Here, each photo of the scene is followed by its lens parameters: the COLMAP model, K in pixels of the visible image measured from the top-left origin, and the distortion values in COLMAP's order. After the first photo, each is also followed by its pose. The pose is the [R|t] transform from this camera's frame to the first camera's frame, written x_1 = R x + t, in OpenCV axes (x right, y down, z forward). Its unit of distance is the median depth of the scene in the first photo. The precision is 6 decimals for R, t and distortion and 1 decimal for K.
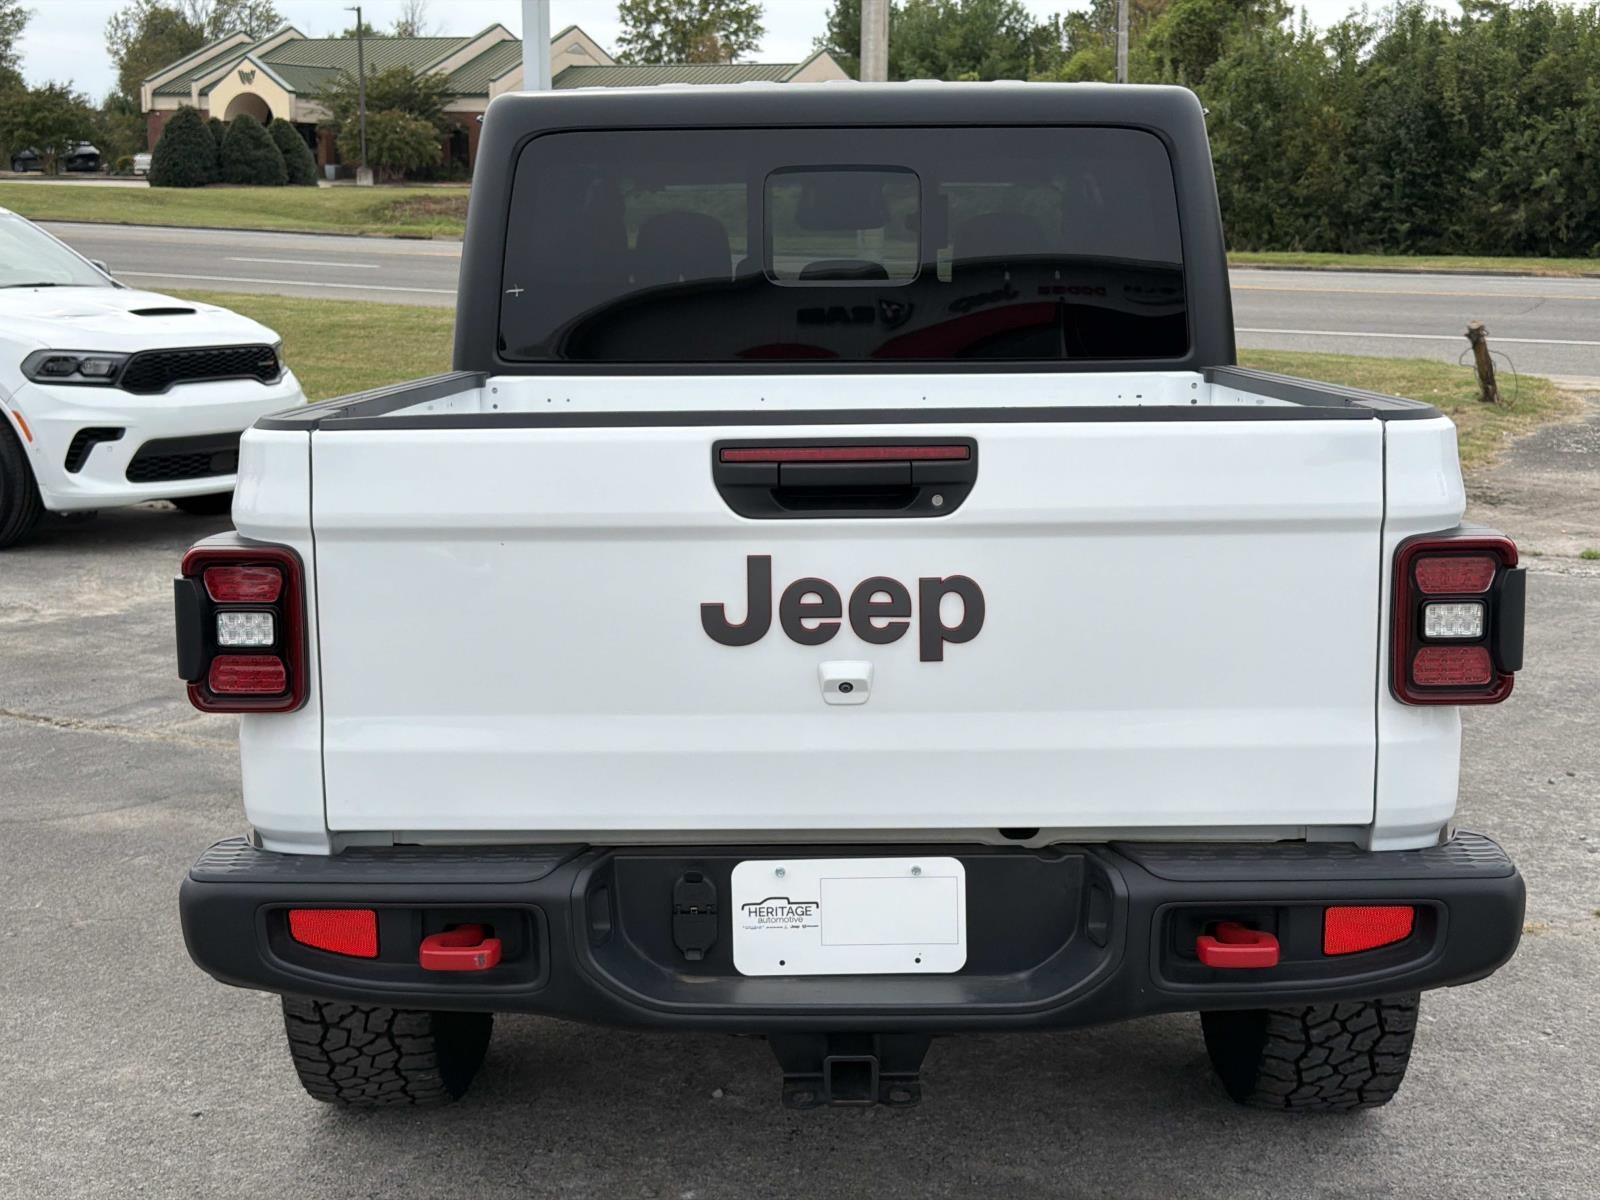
lens RADIAL K [[2375.1, 0, 792.1], [0, 2375.1, 591.4], [0, 0, 1]] dist [0.117880, 0.000000]
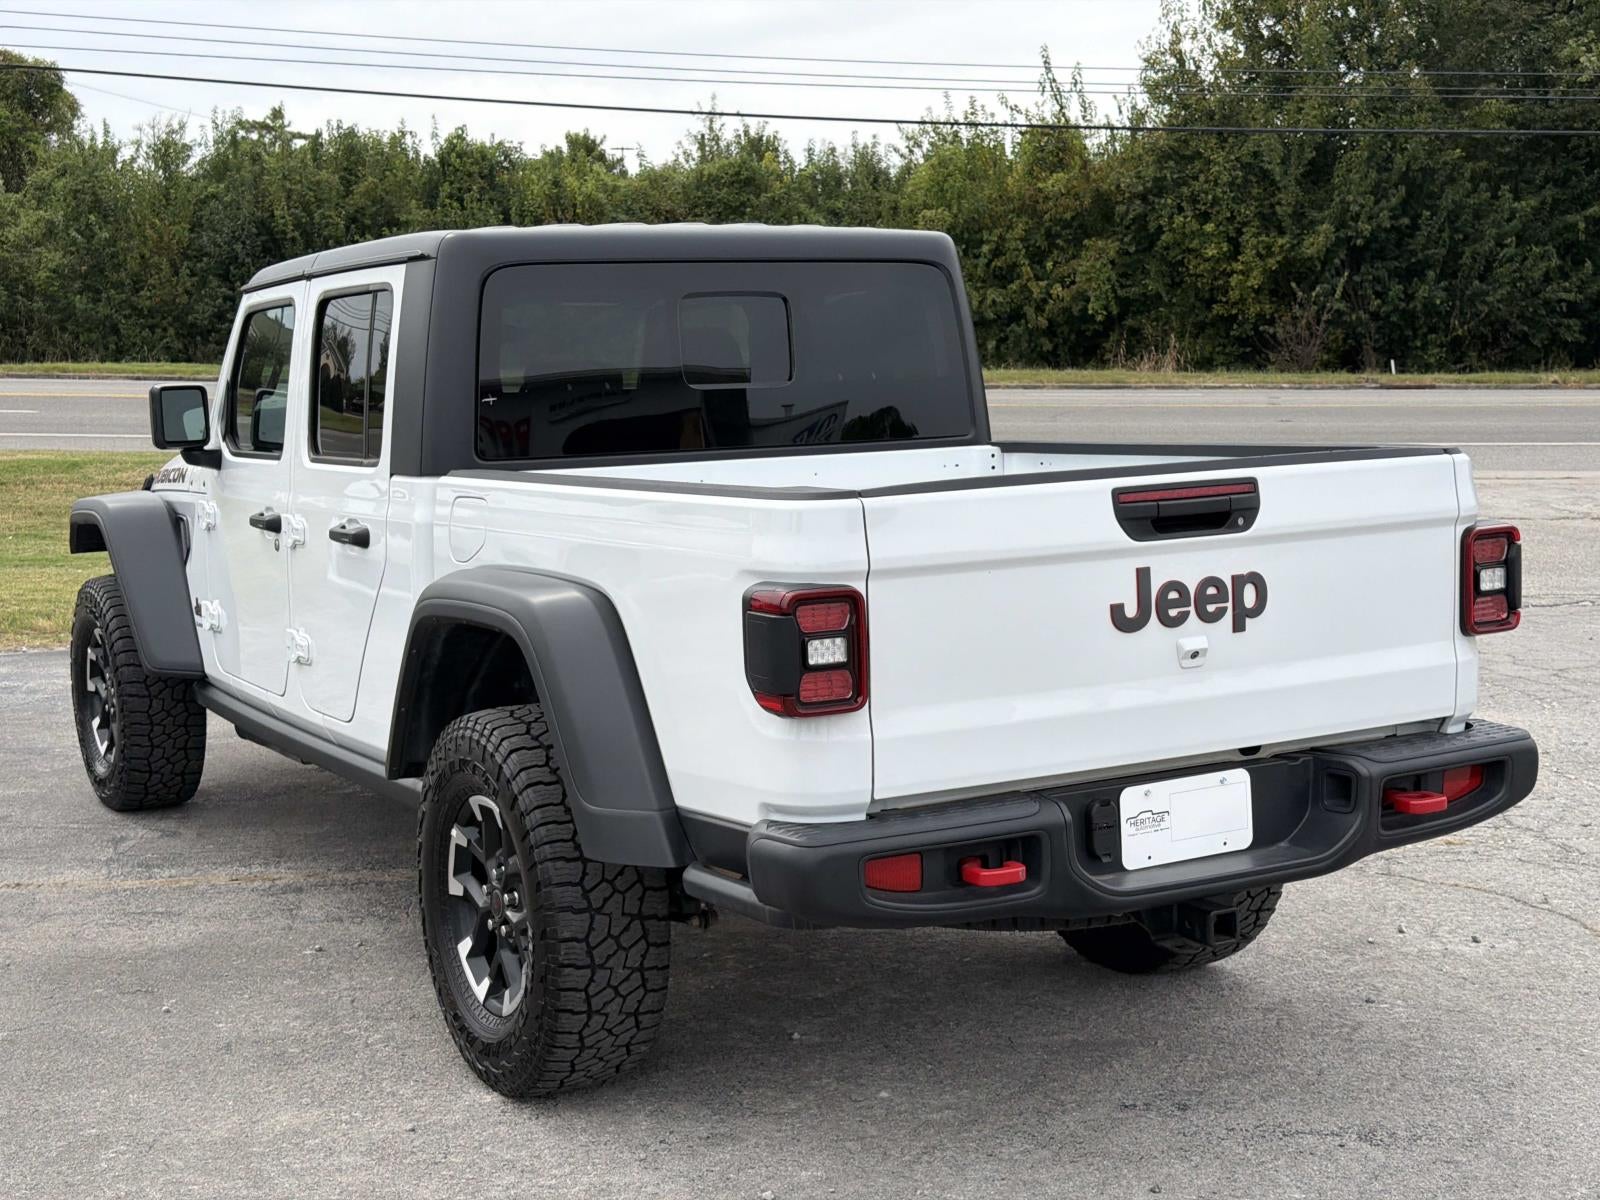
lens RADIAL K [[2375.1, 0, 865.8], [0, 2375.1, 591.3], [0, 0, 1]] dist [0.117880, 0.000000]
pose [[0.845779, -0.072456, 0.528590, -0.653226], [0.096127, 0.995217, -0.017391, 0.005738], [-0.524802, 0.065521, 0.848699, -0.086867]]
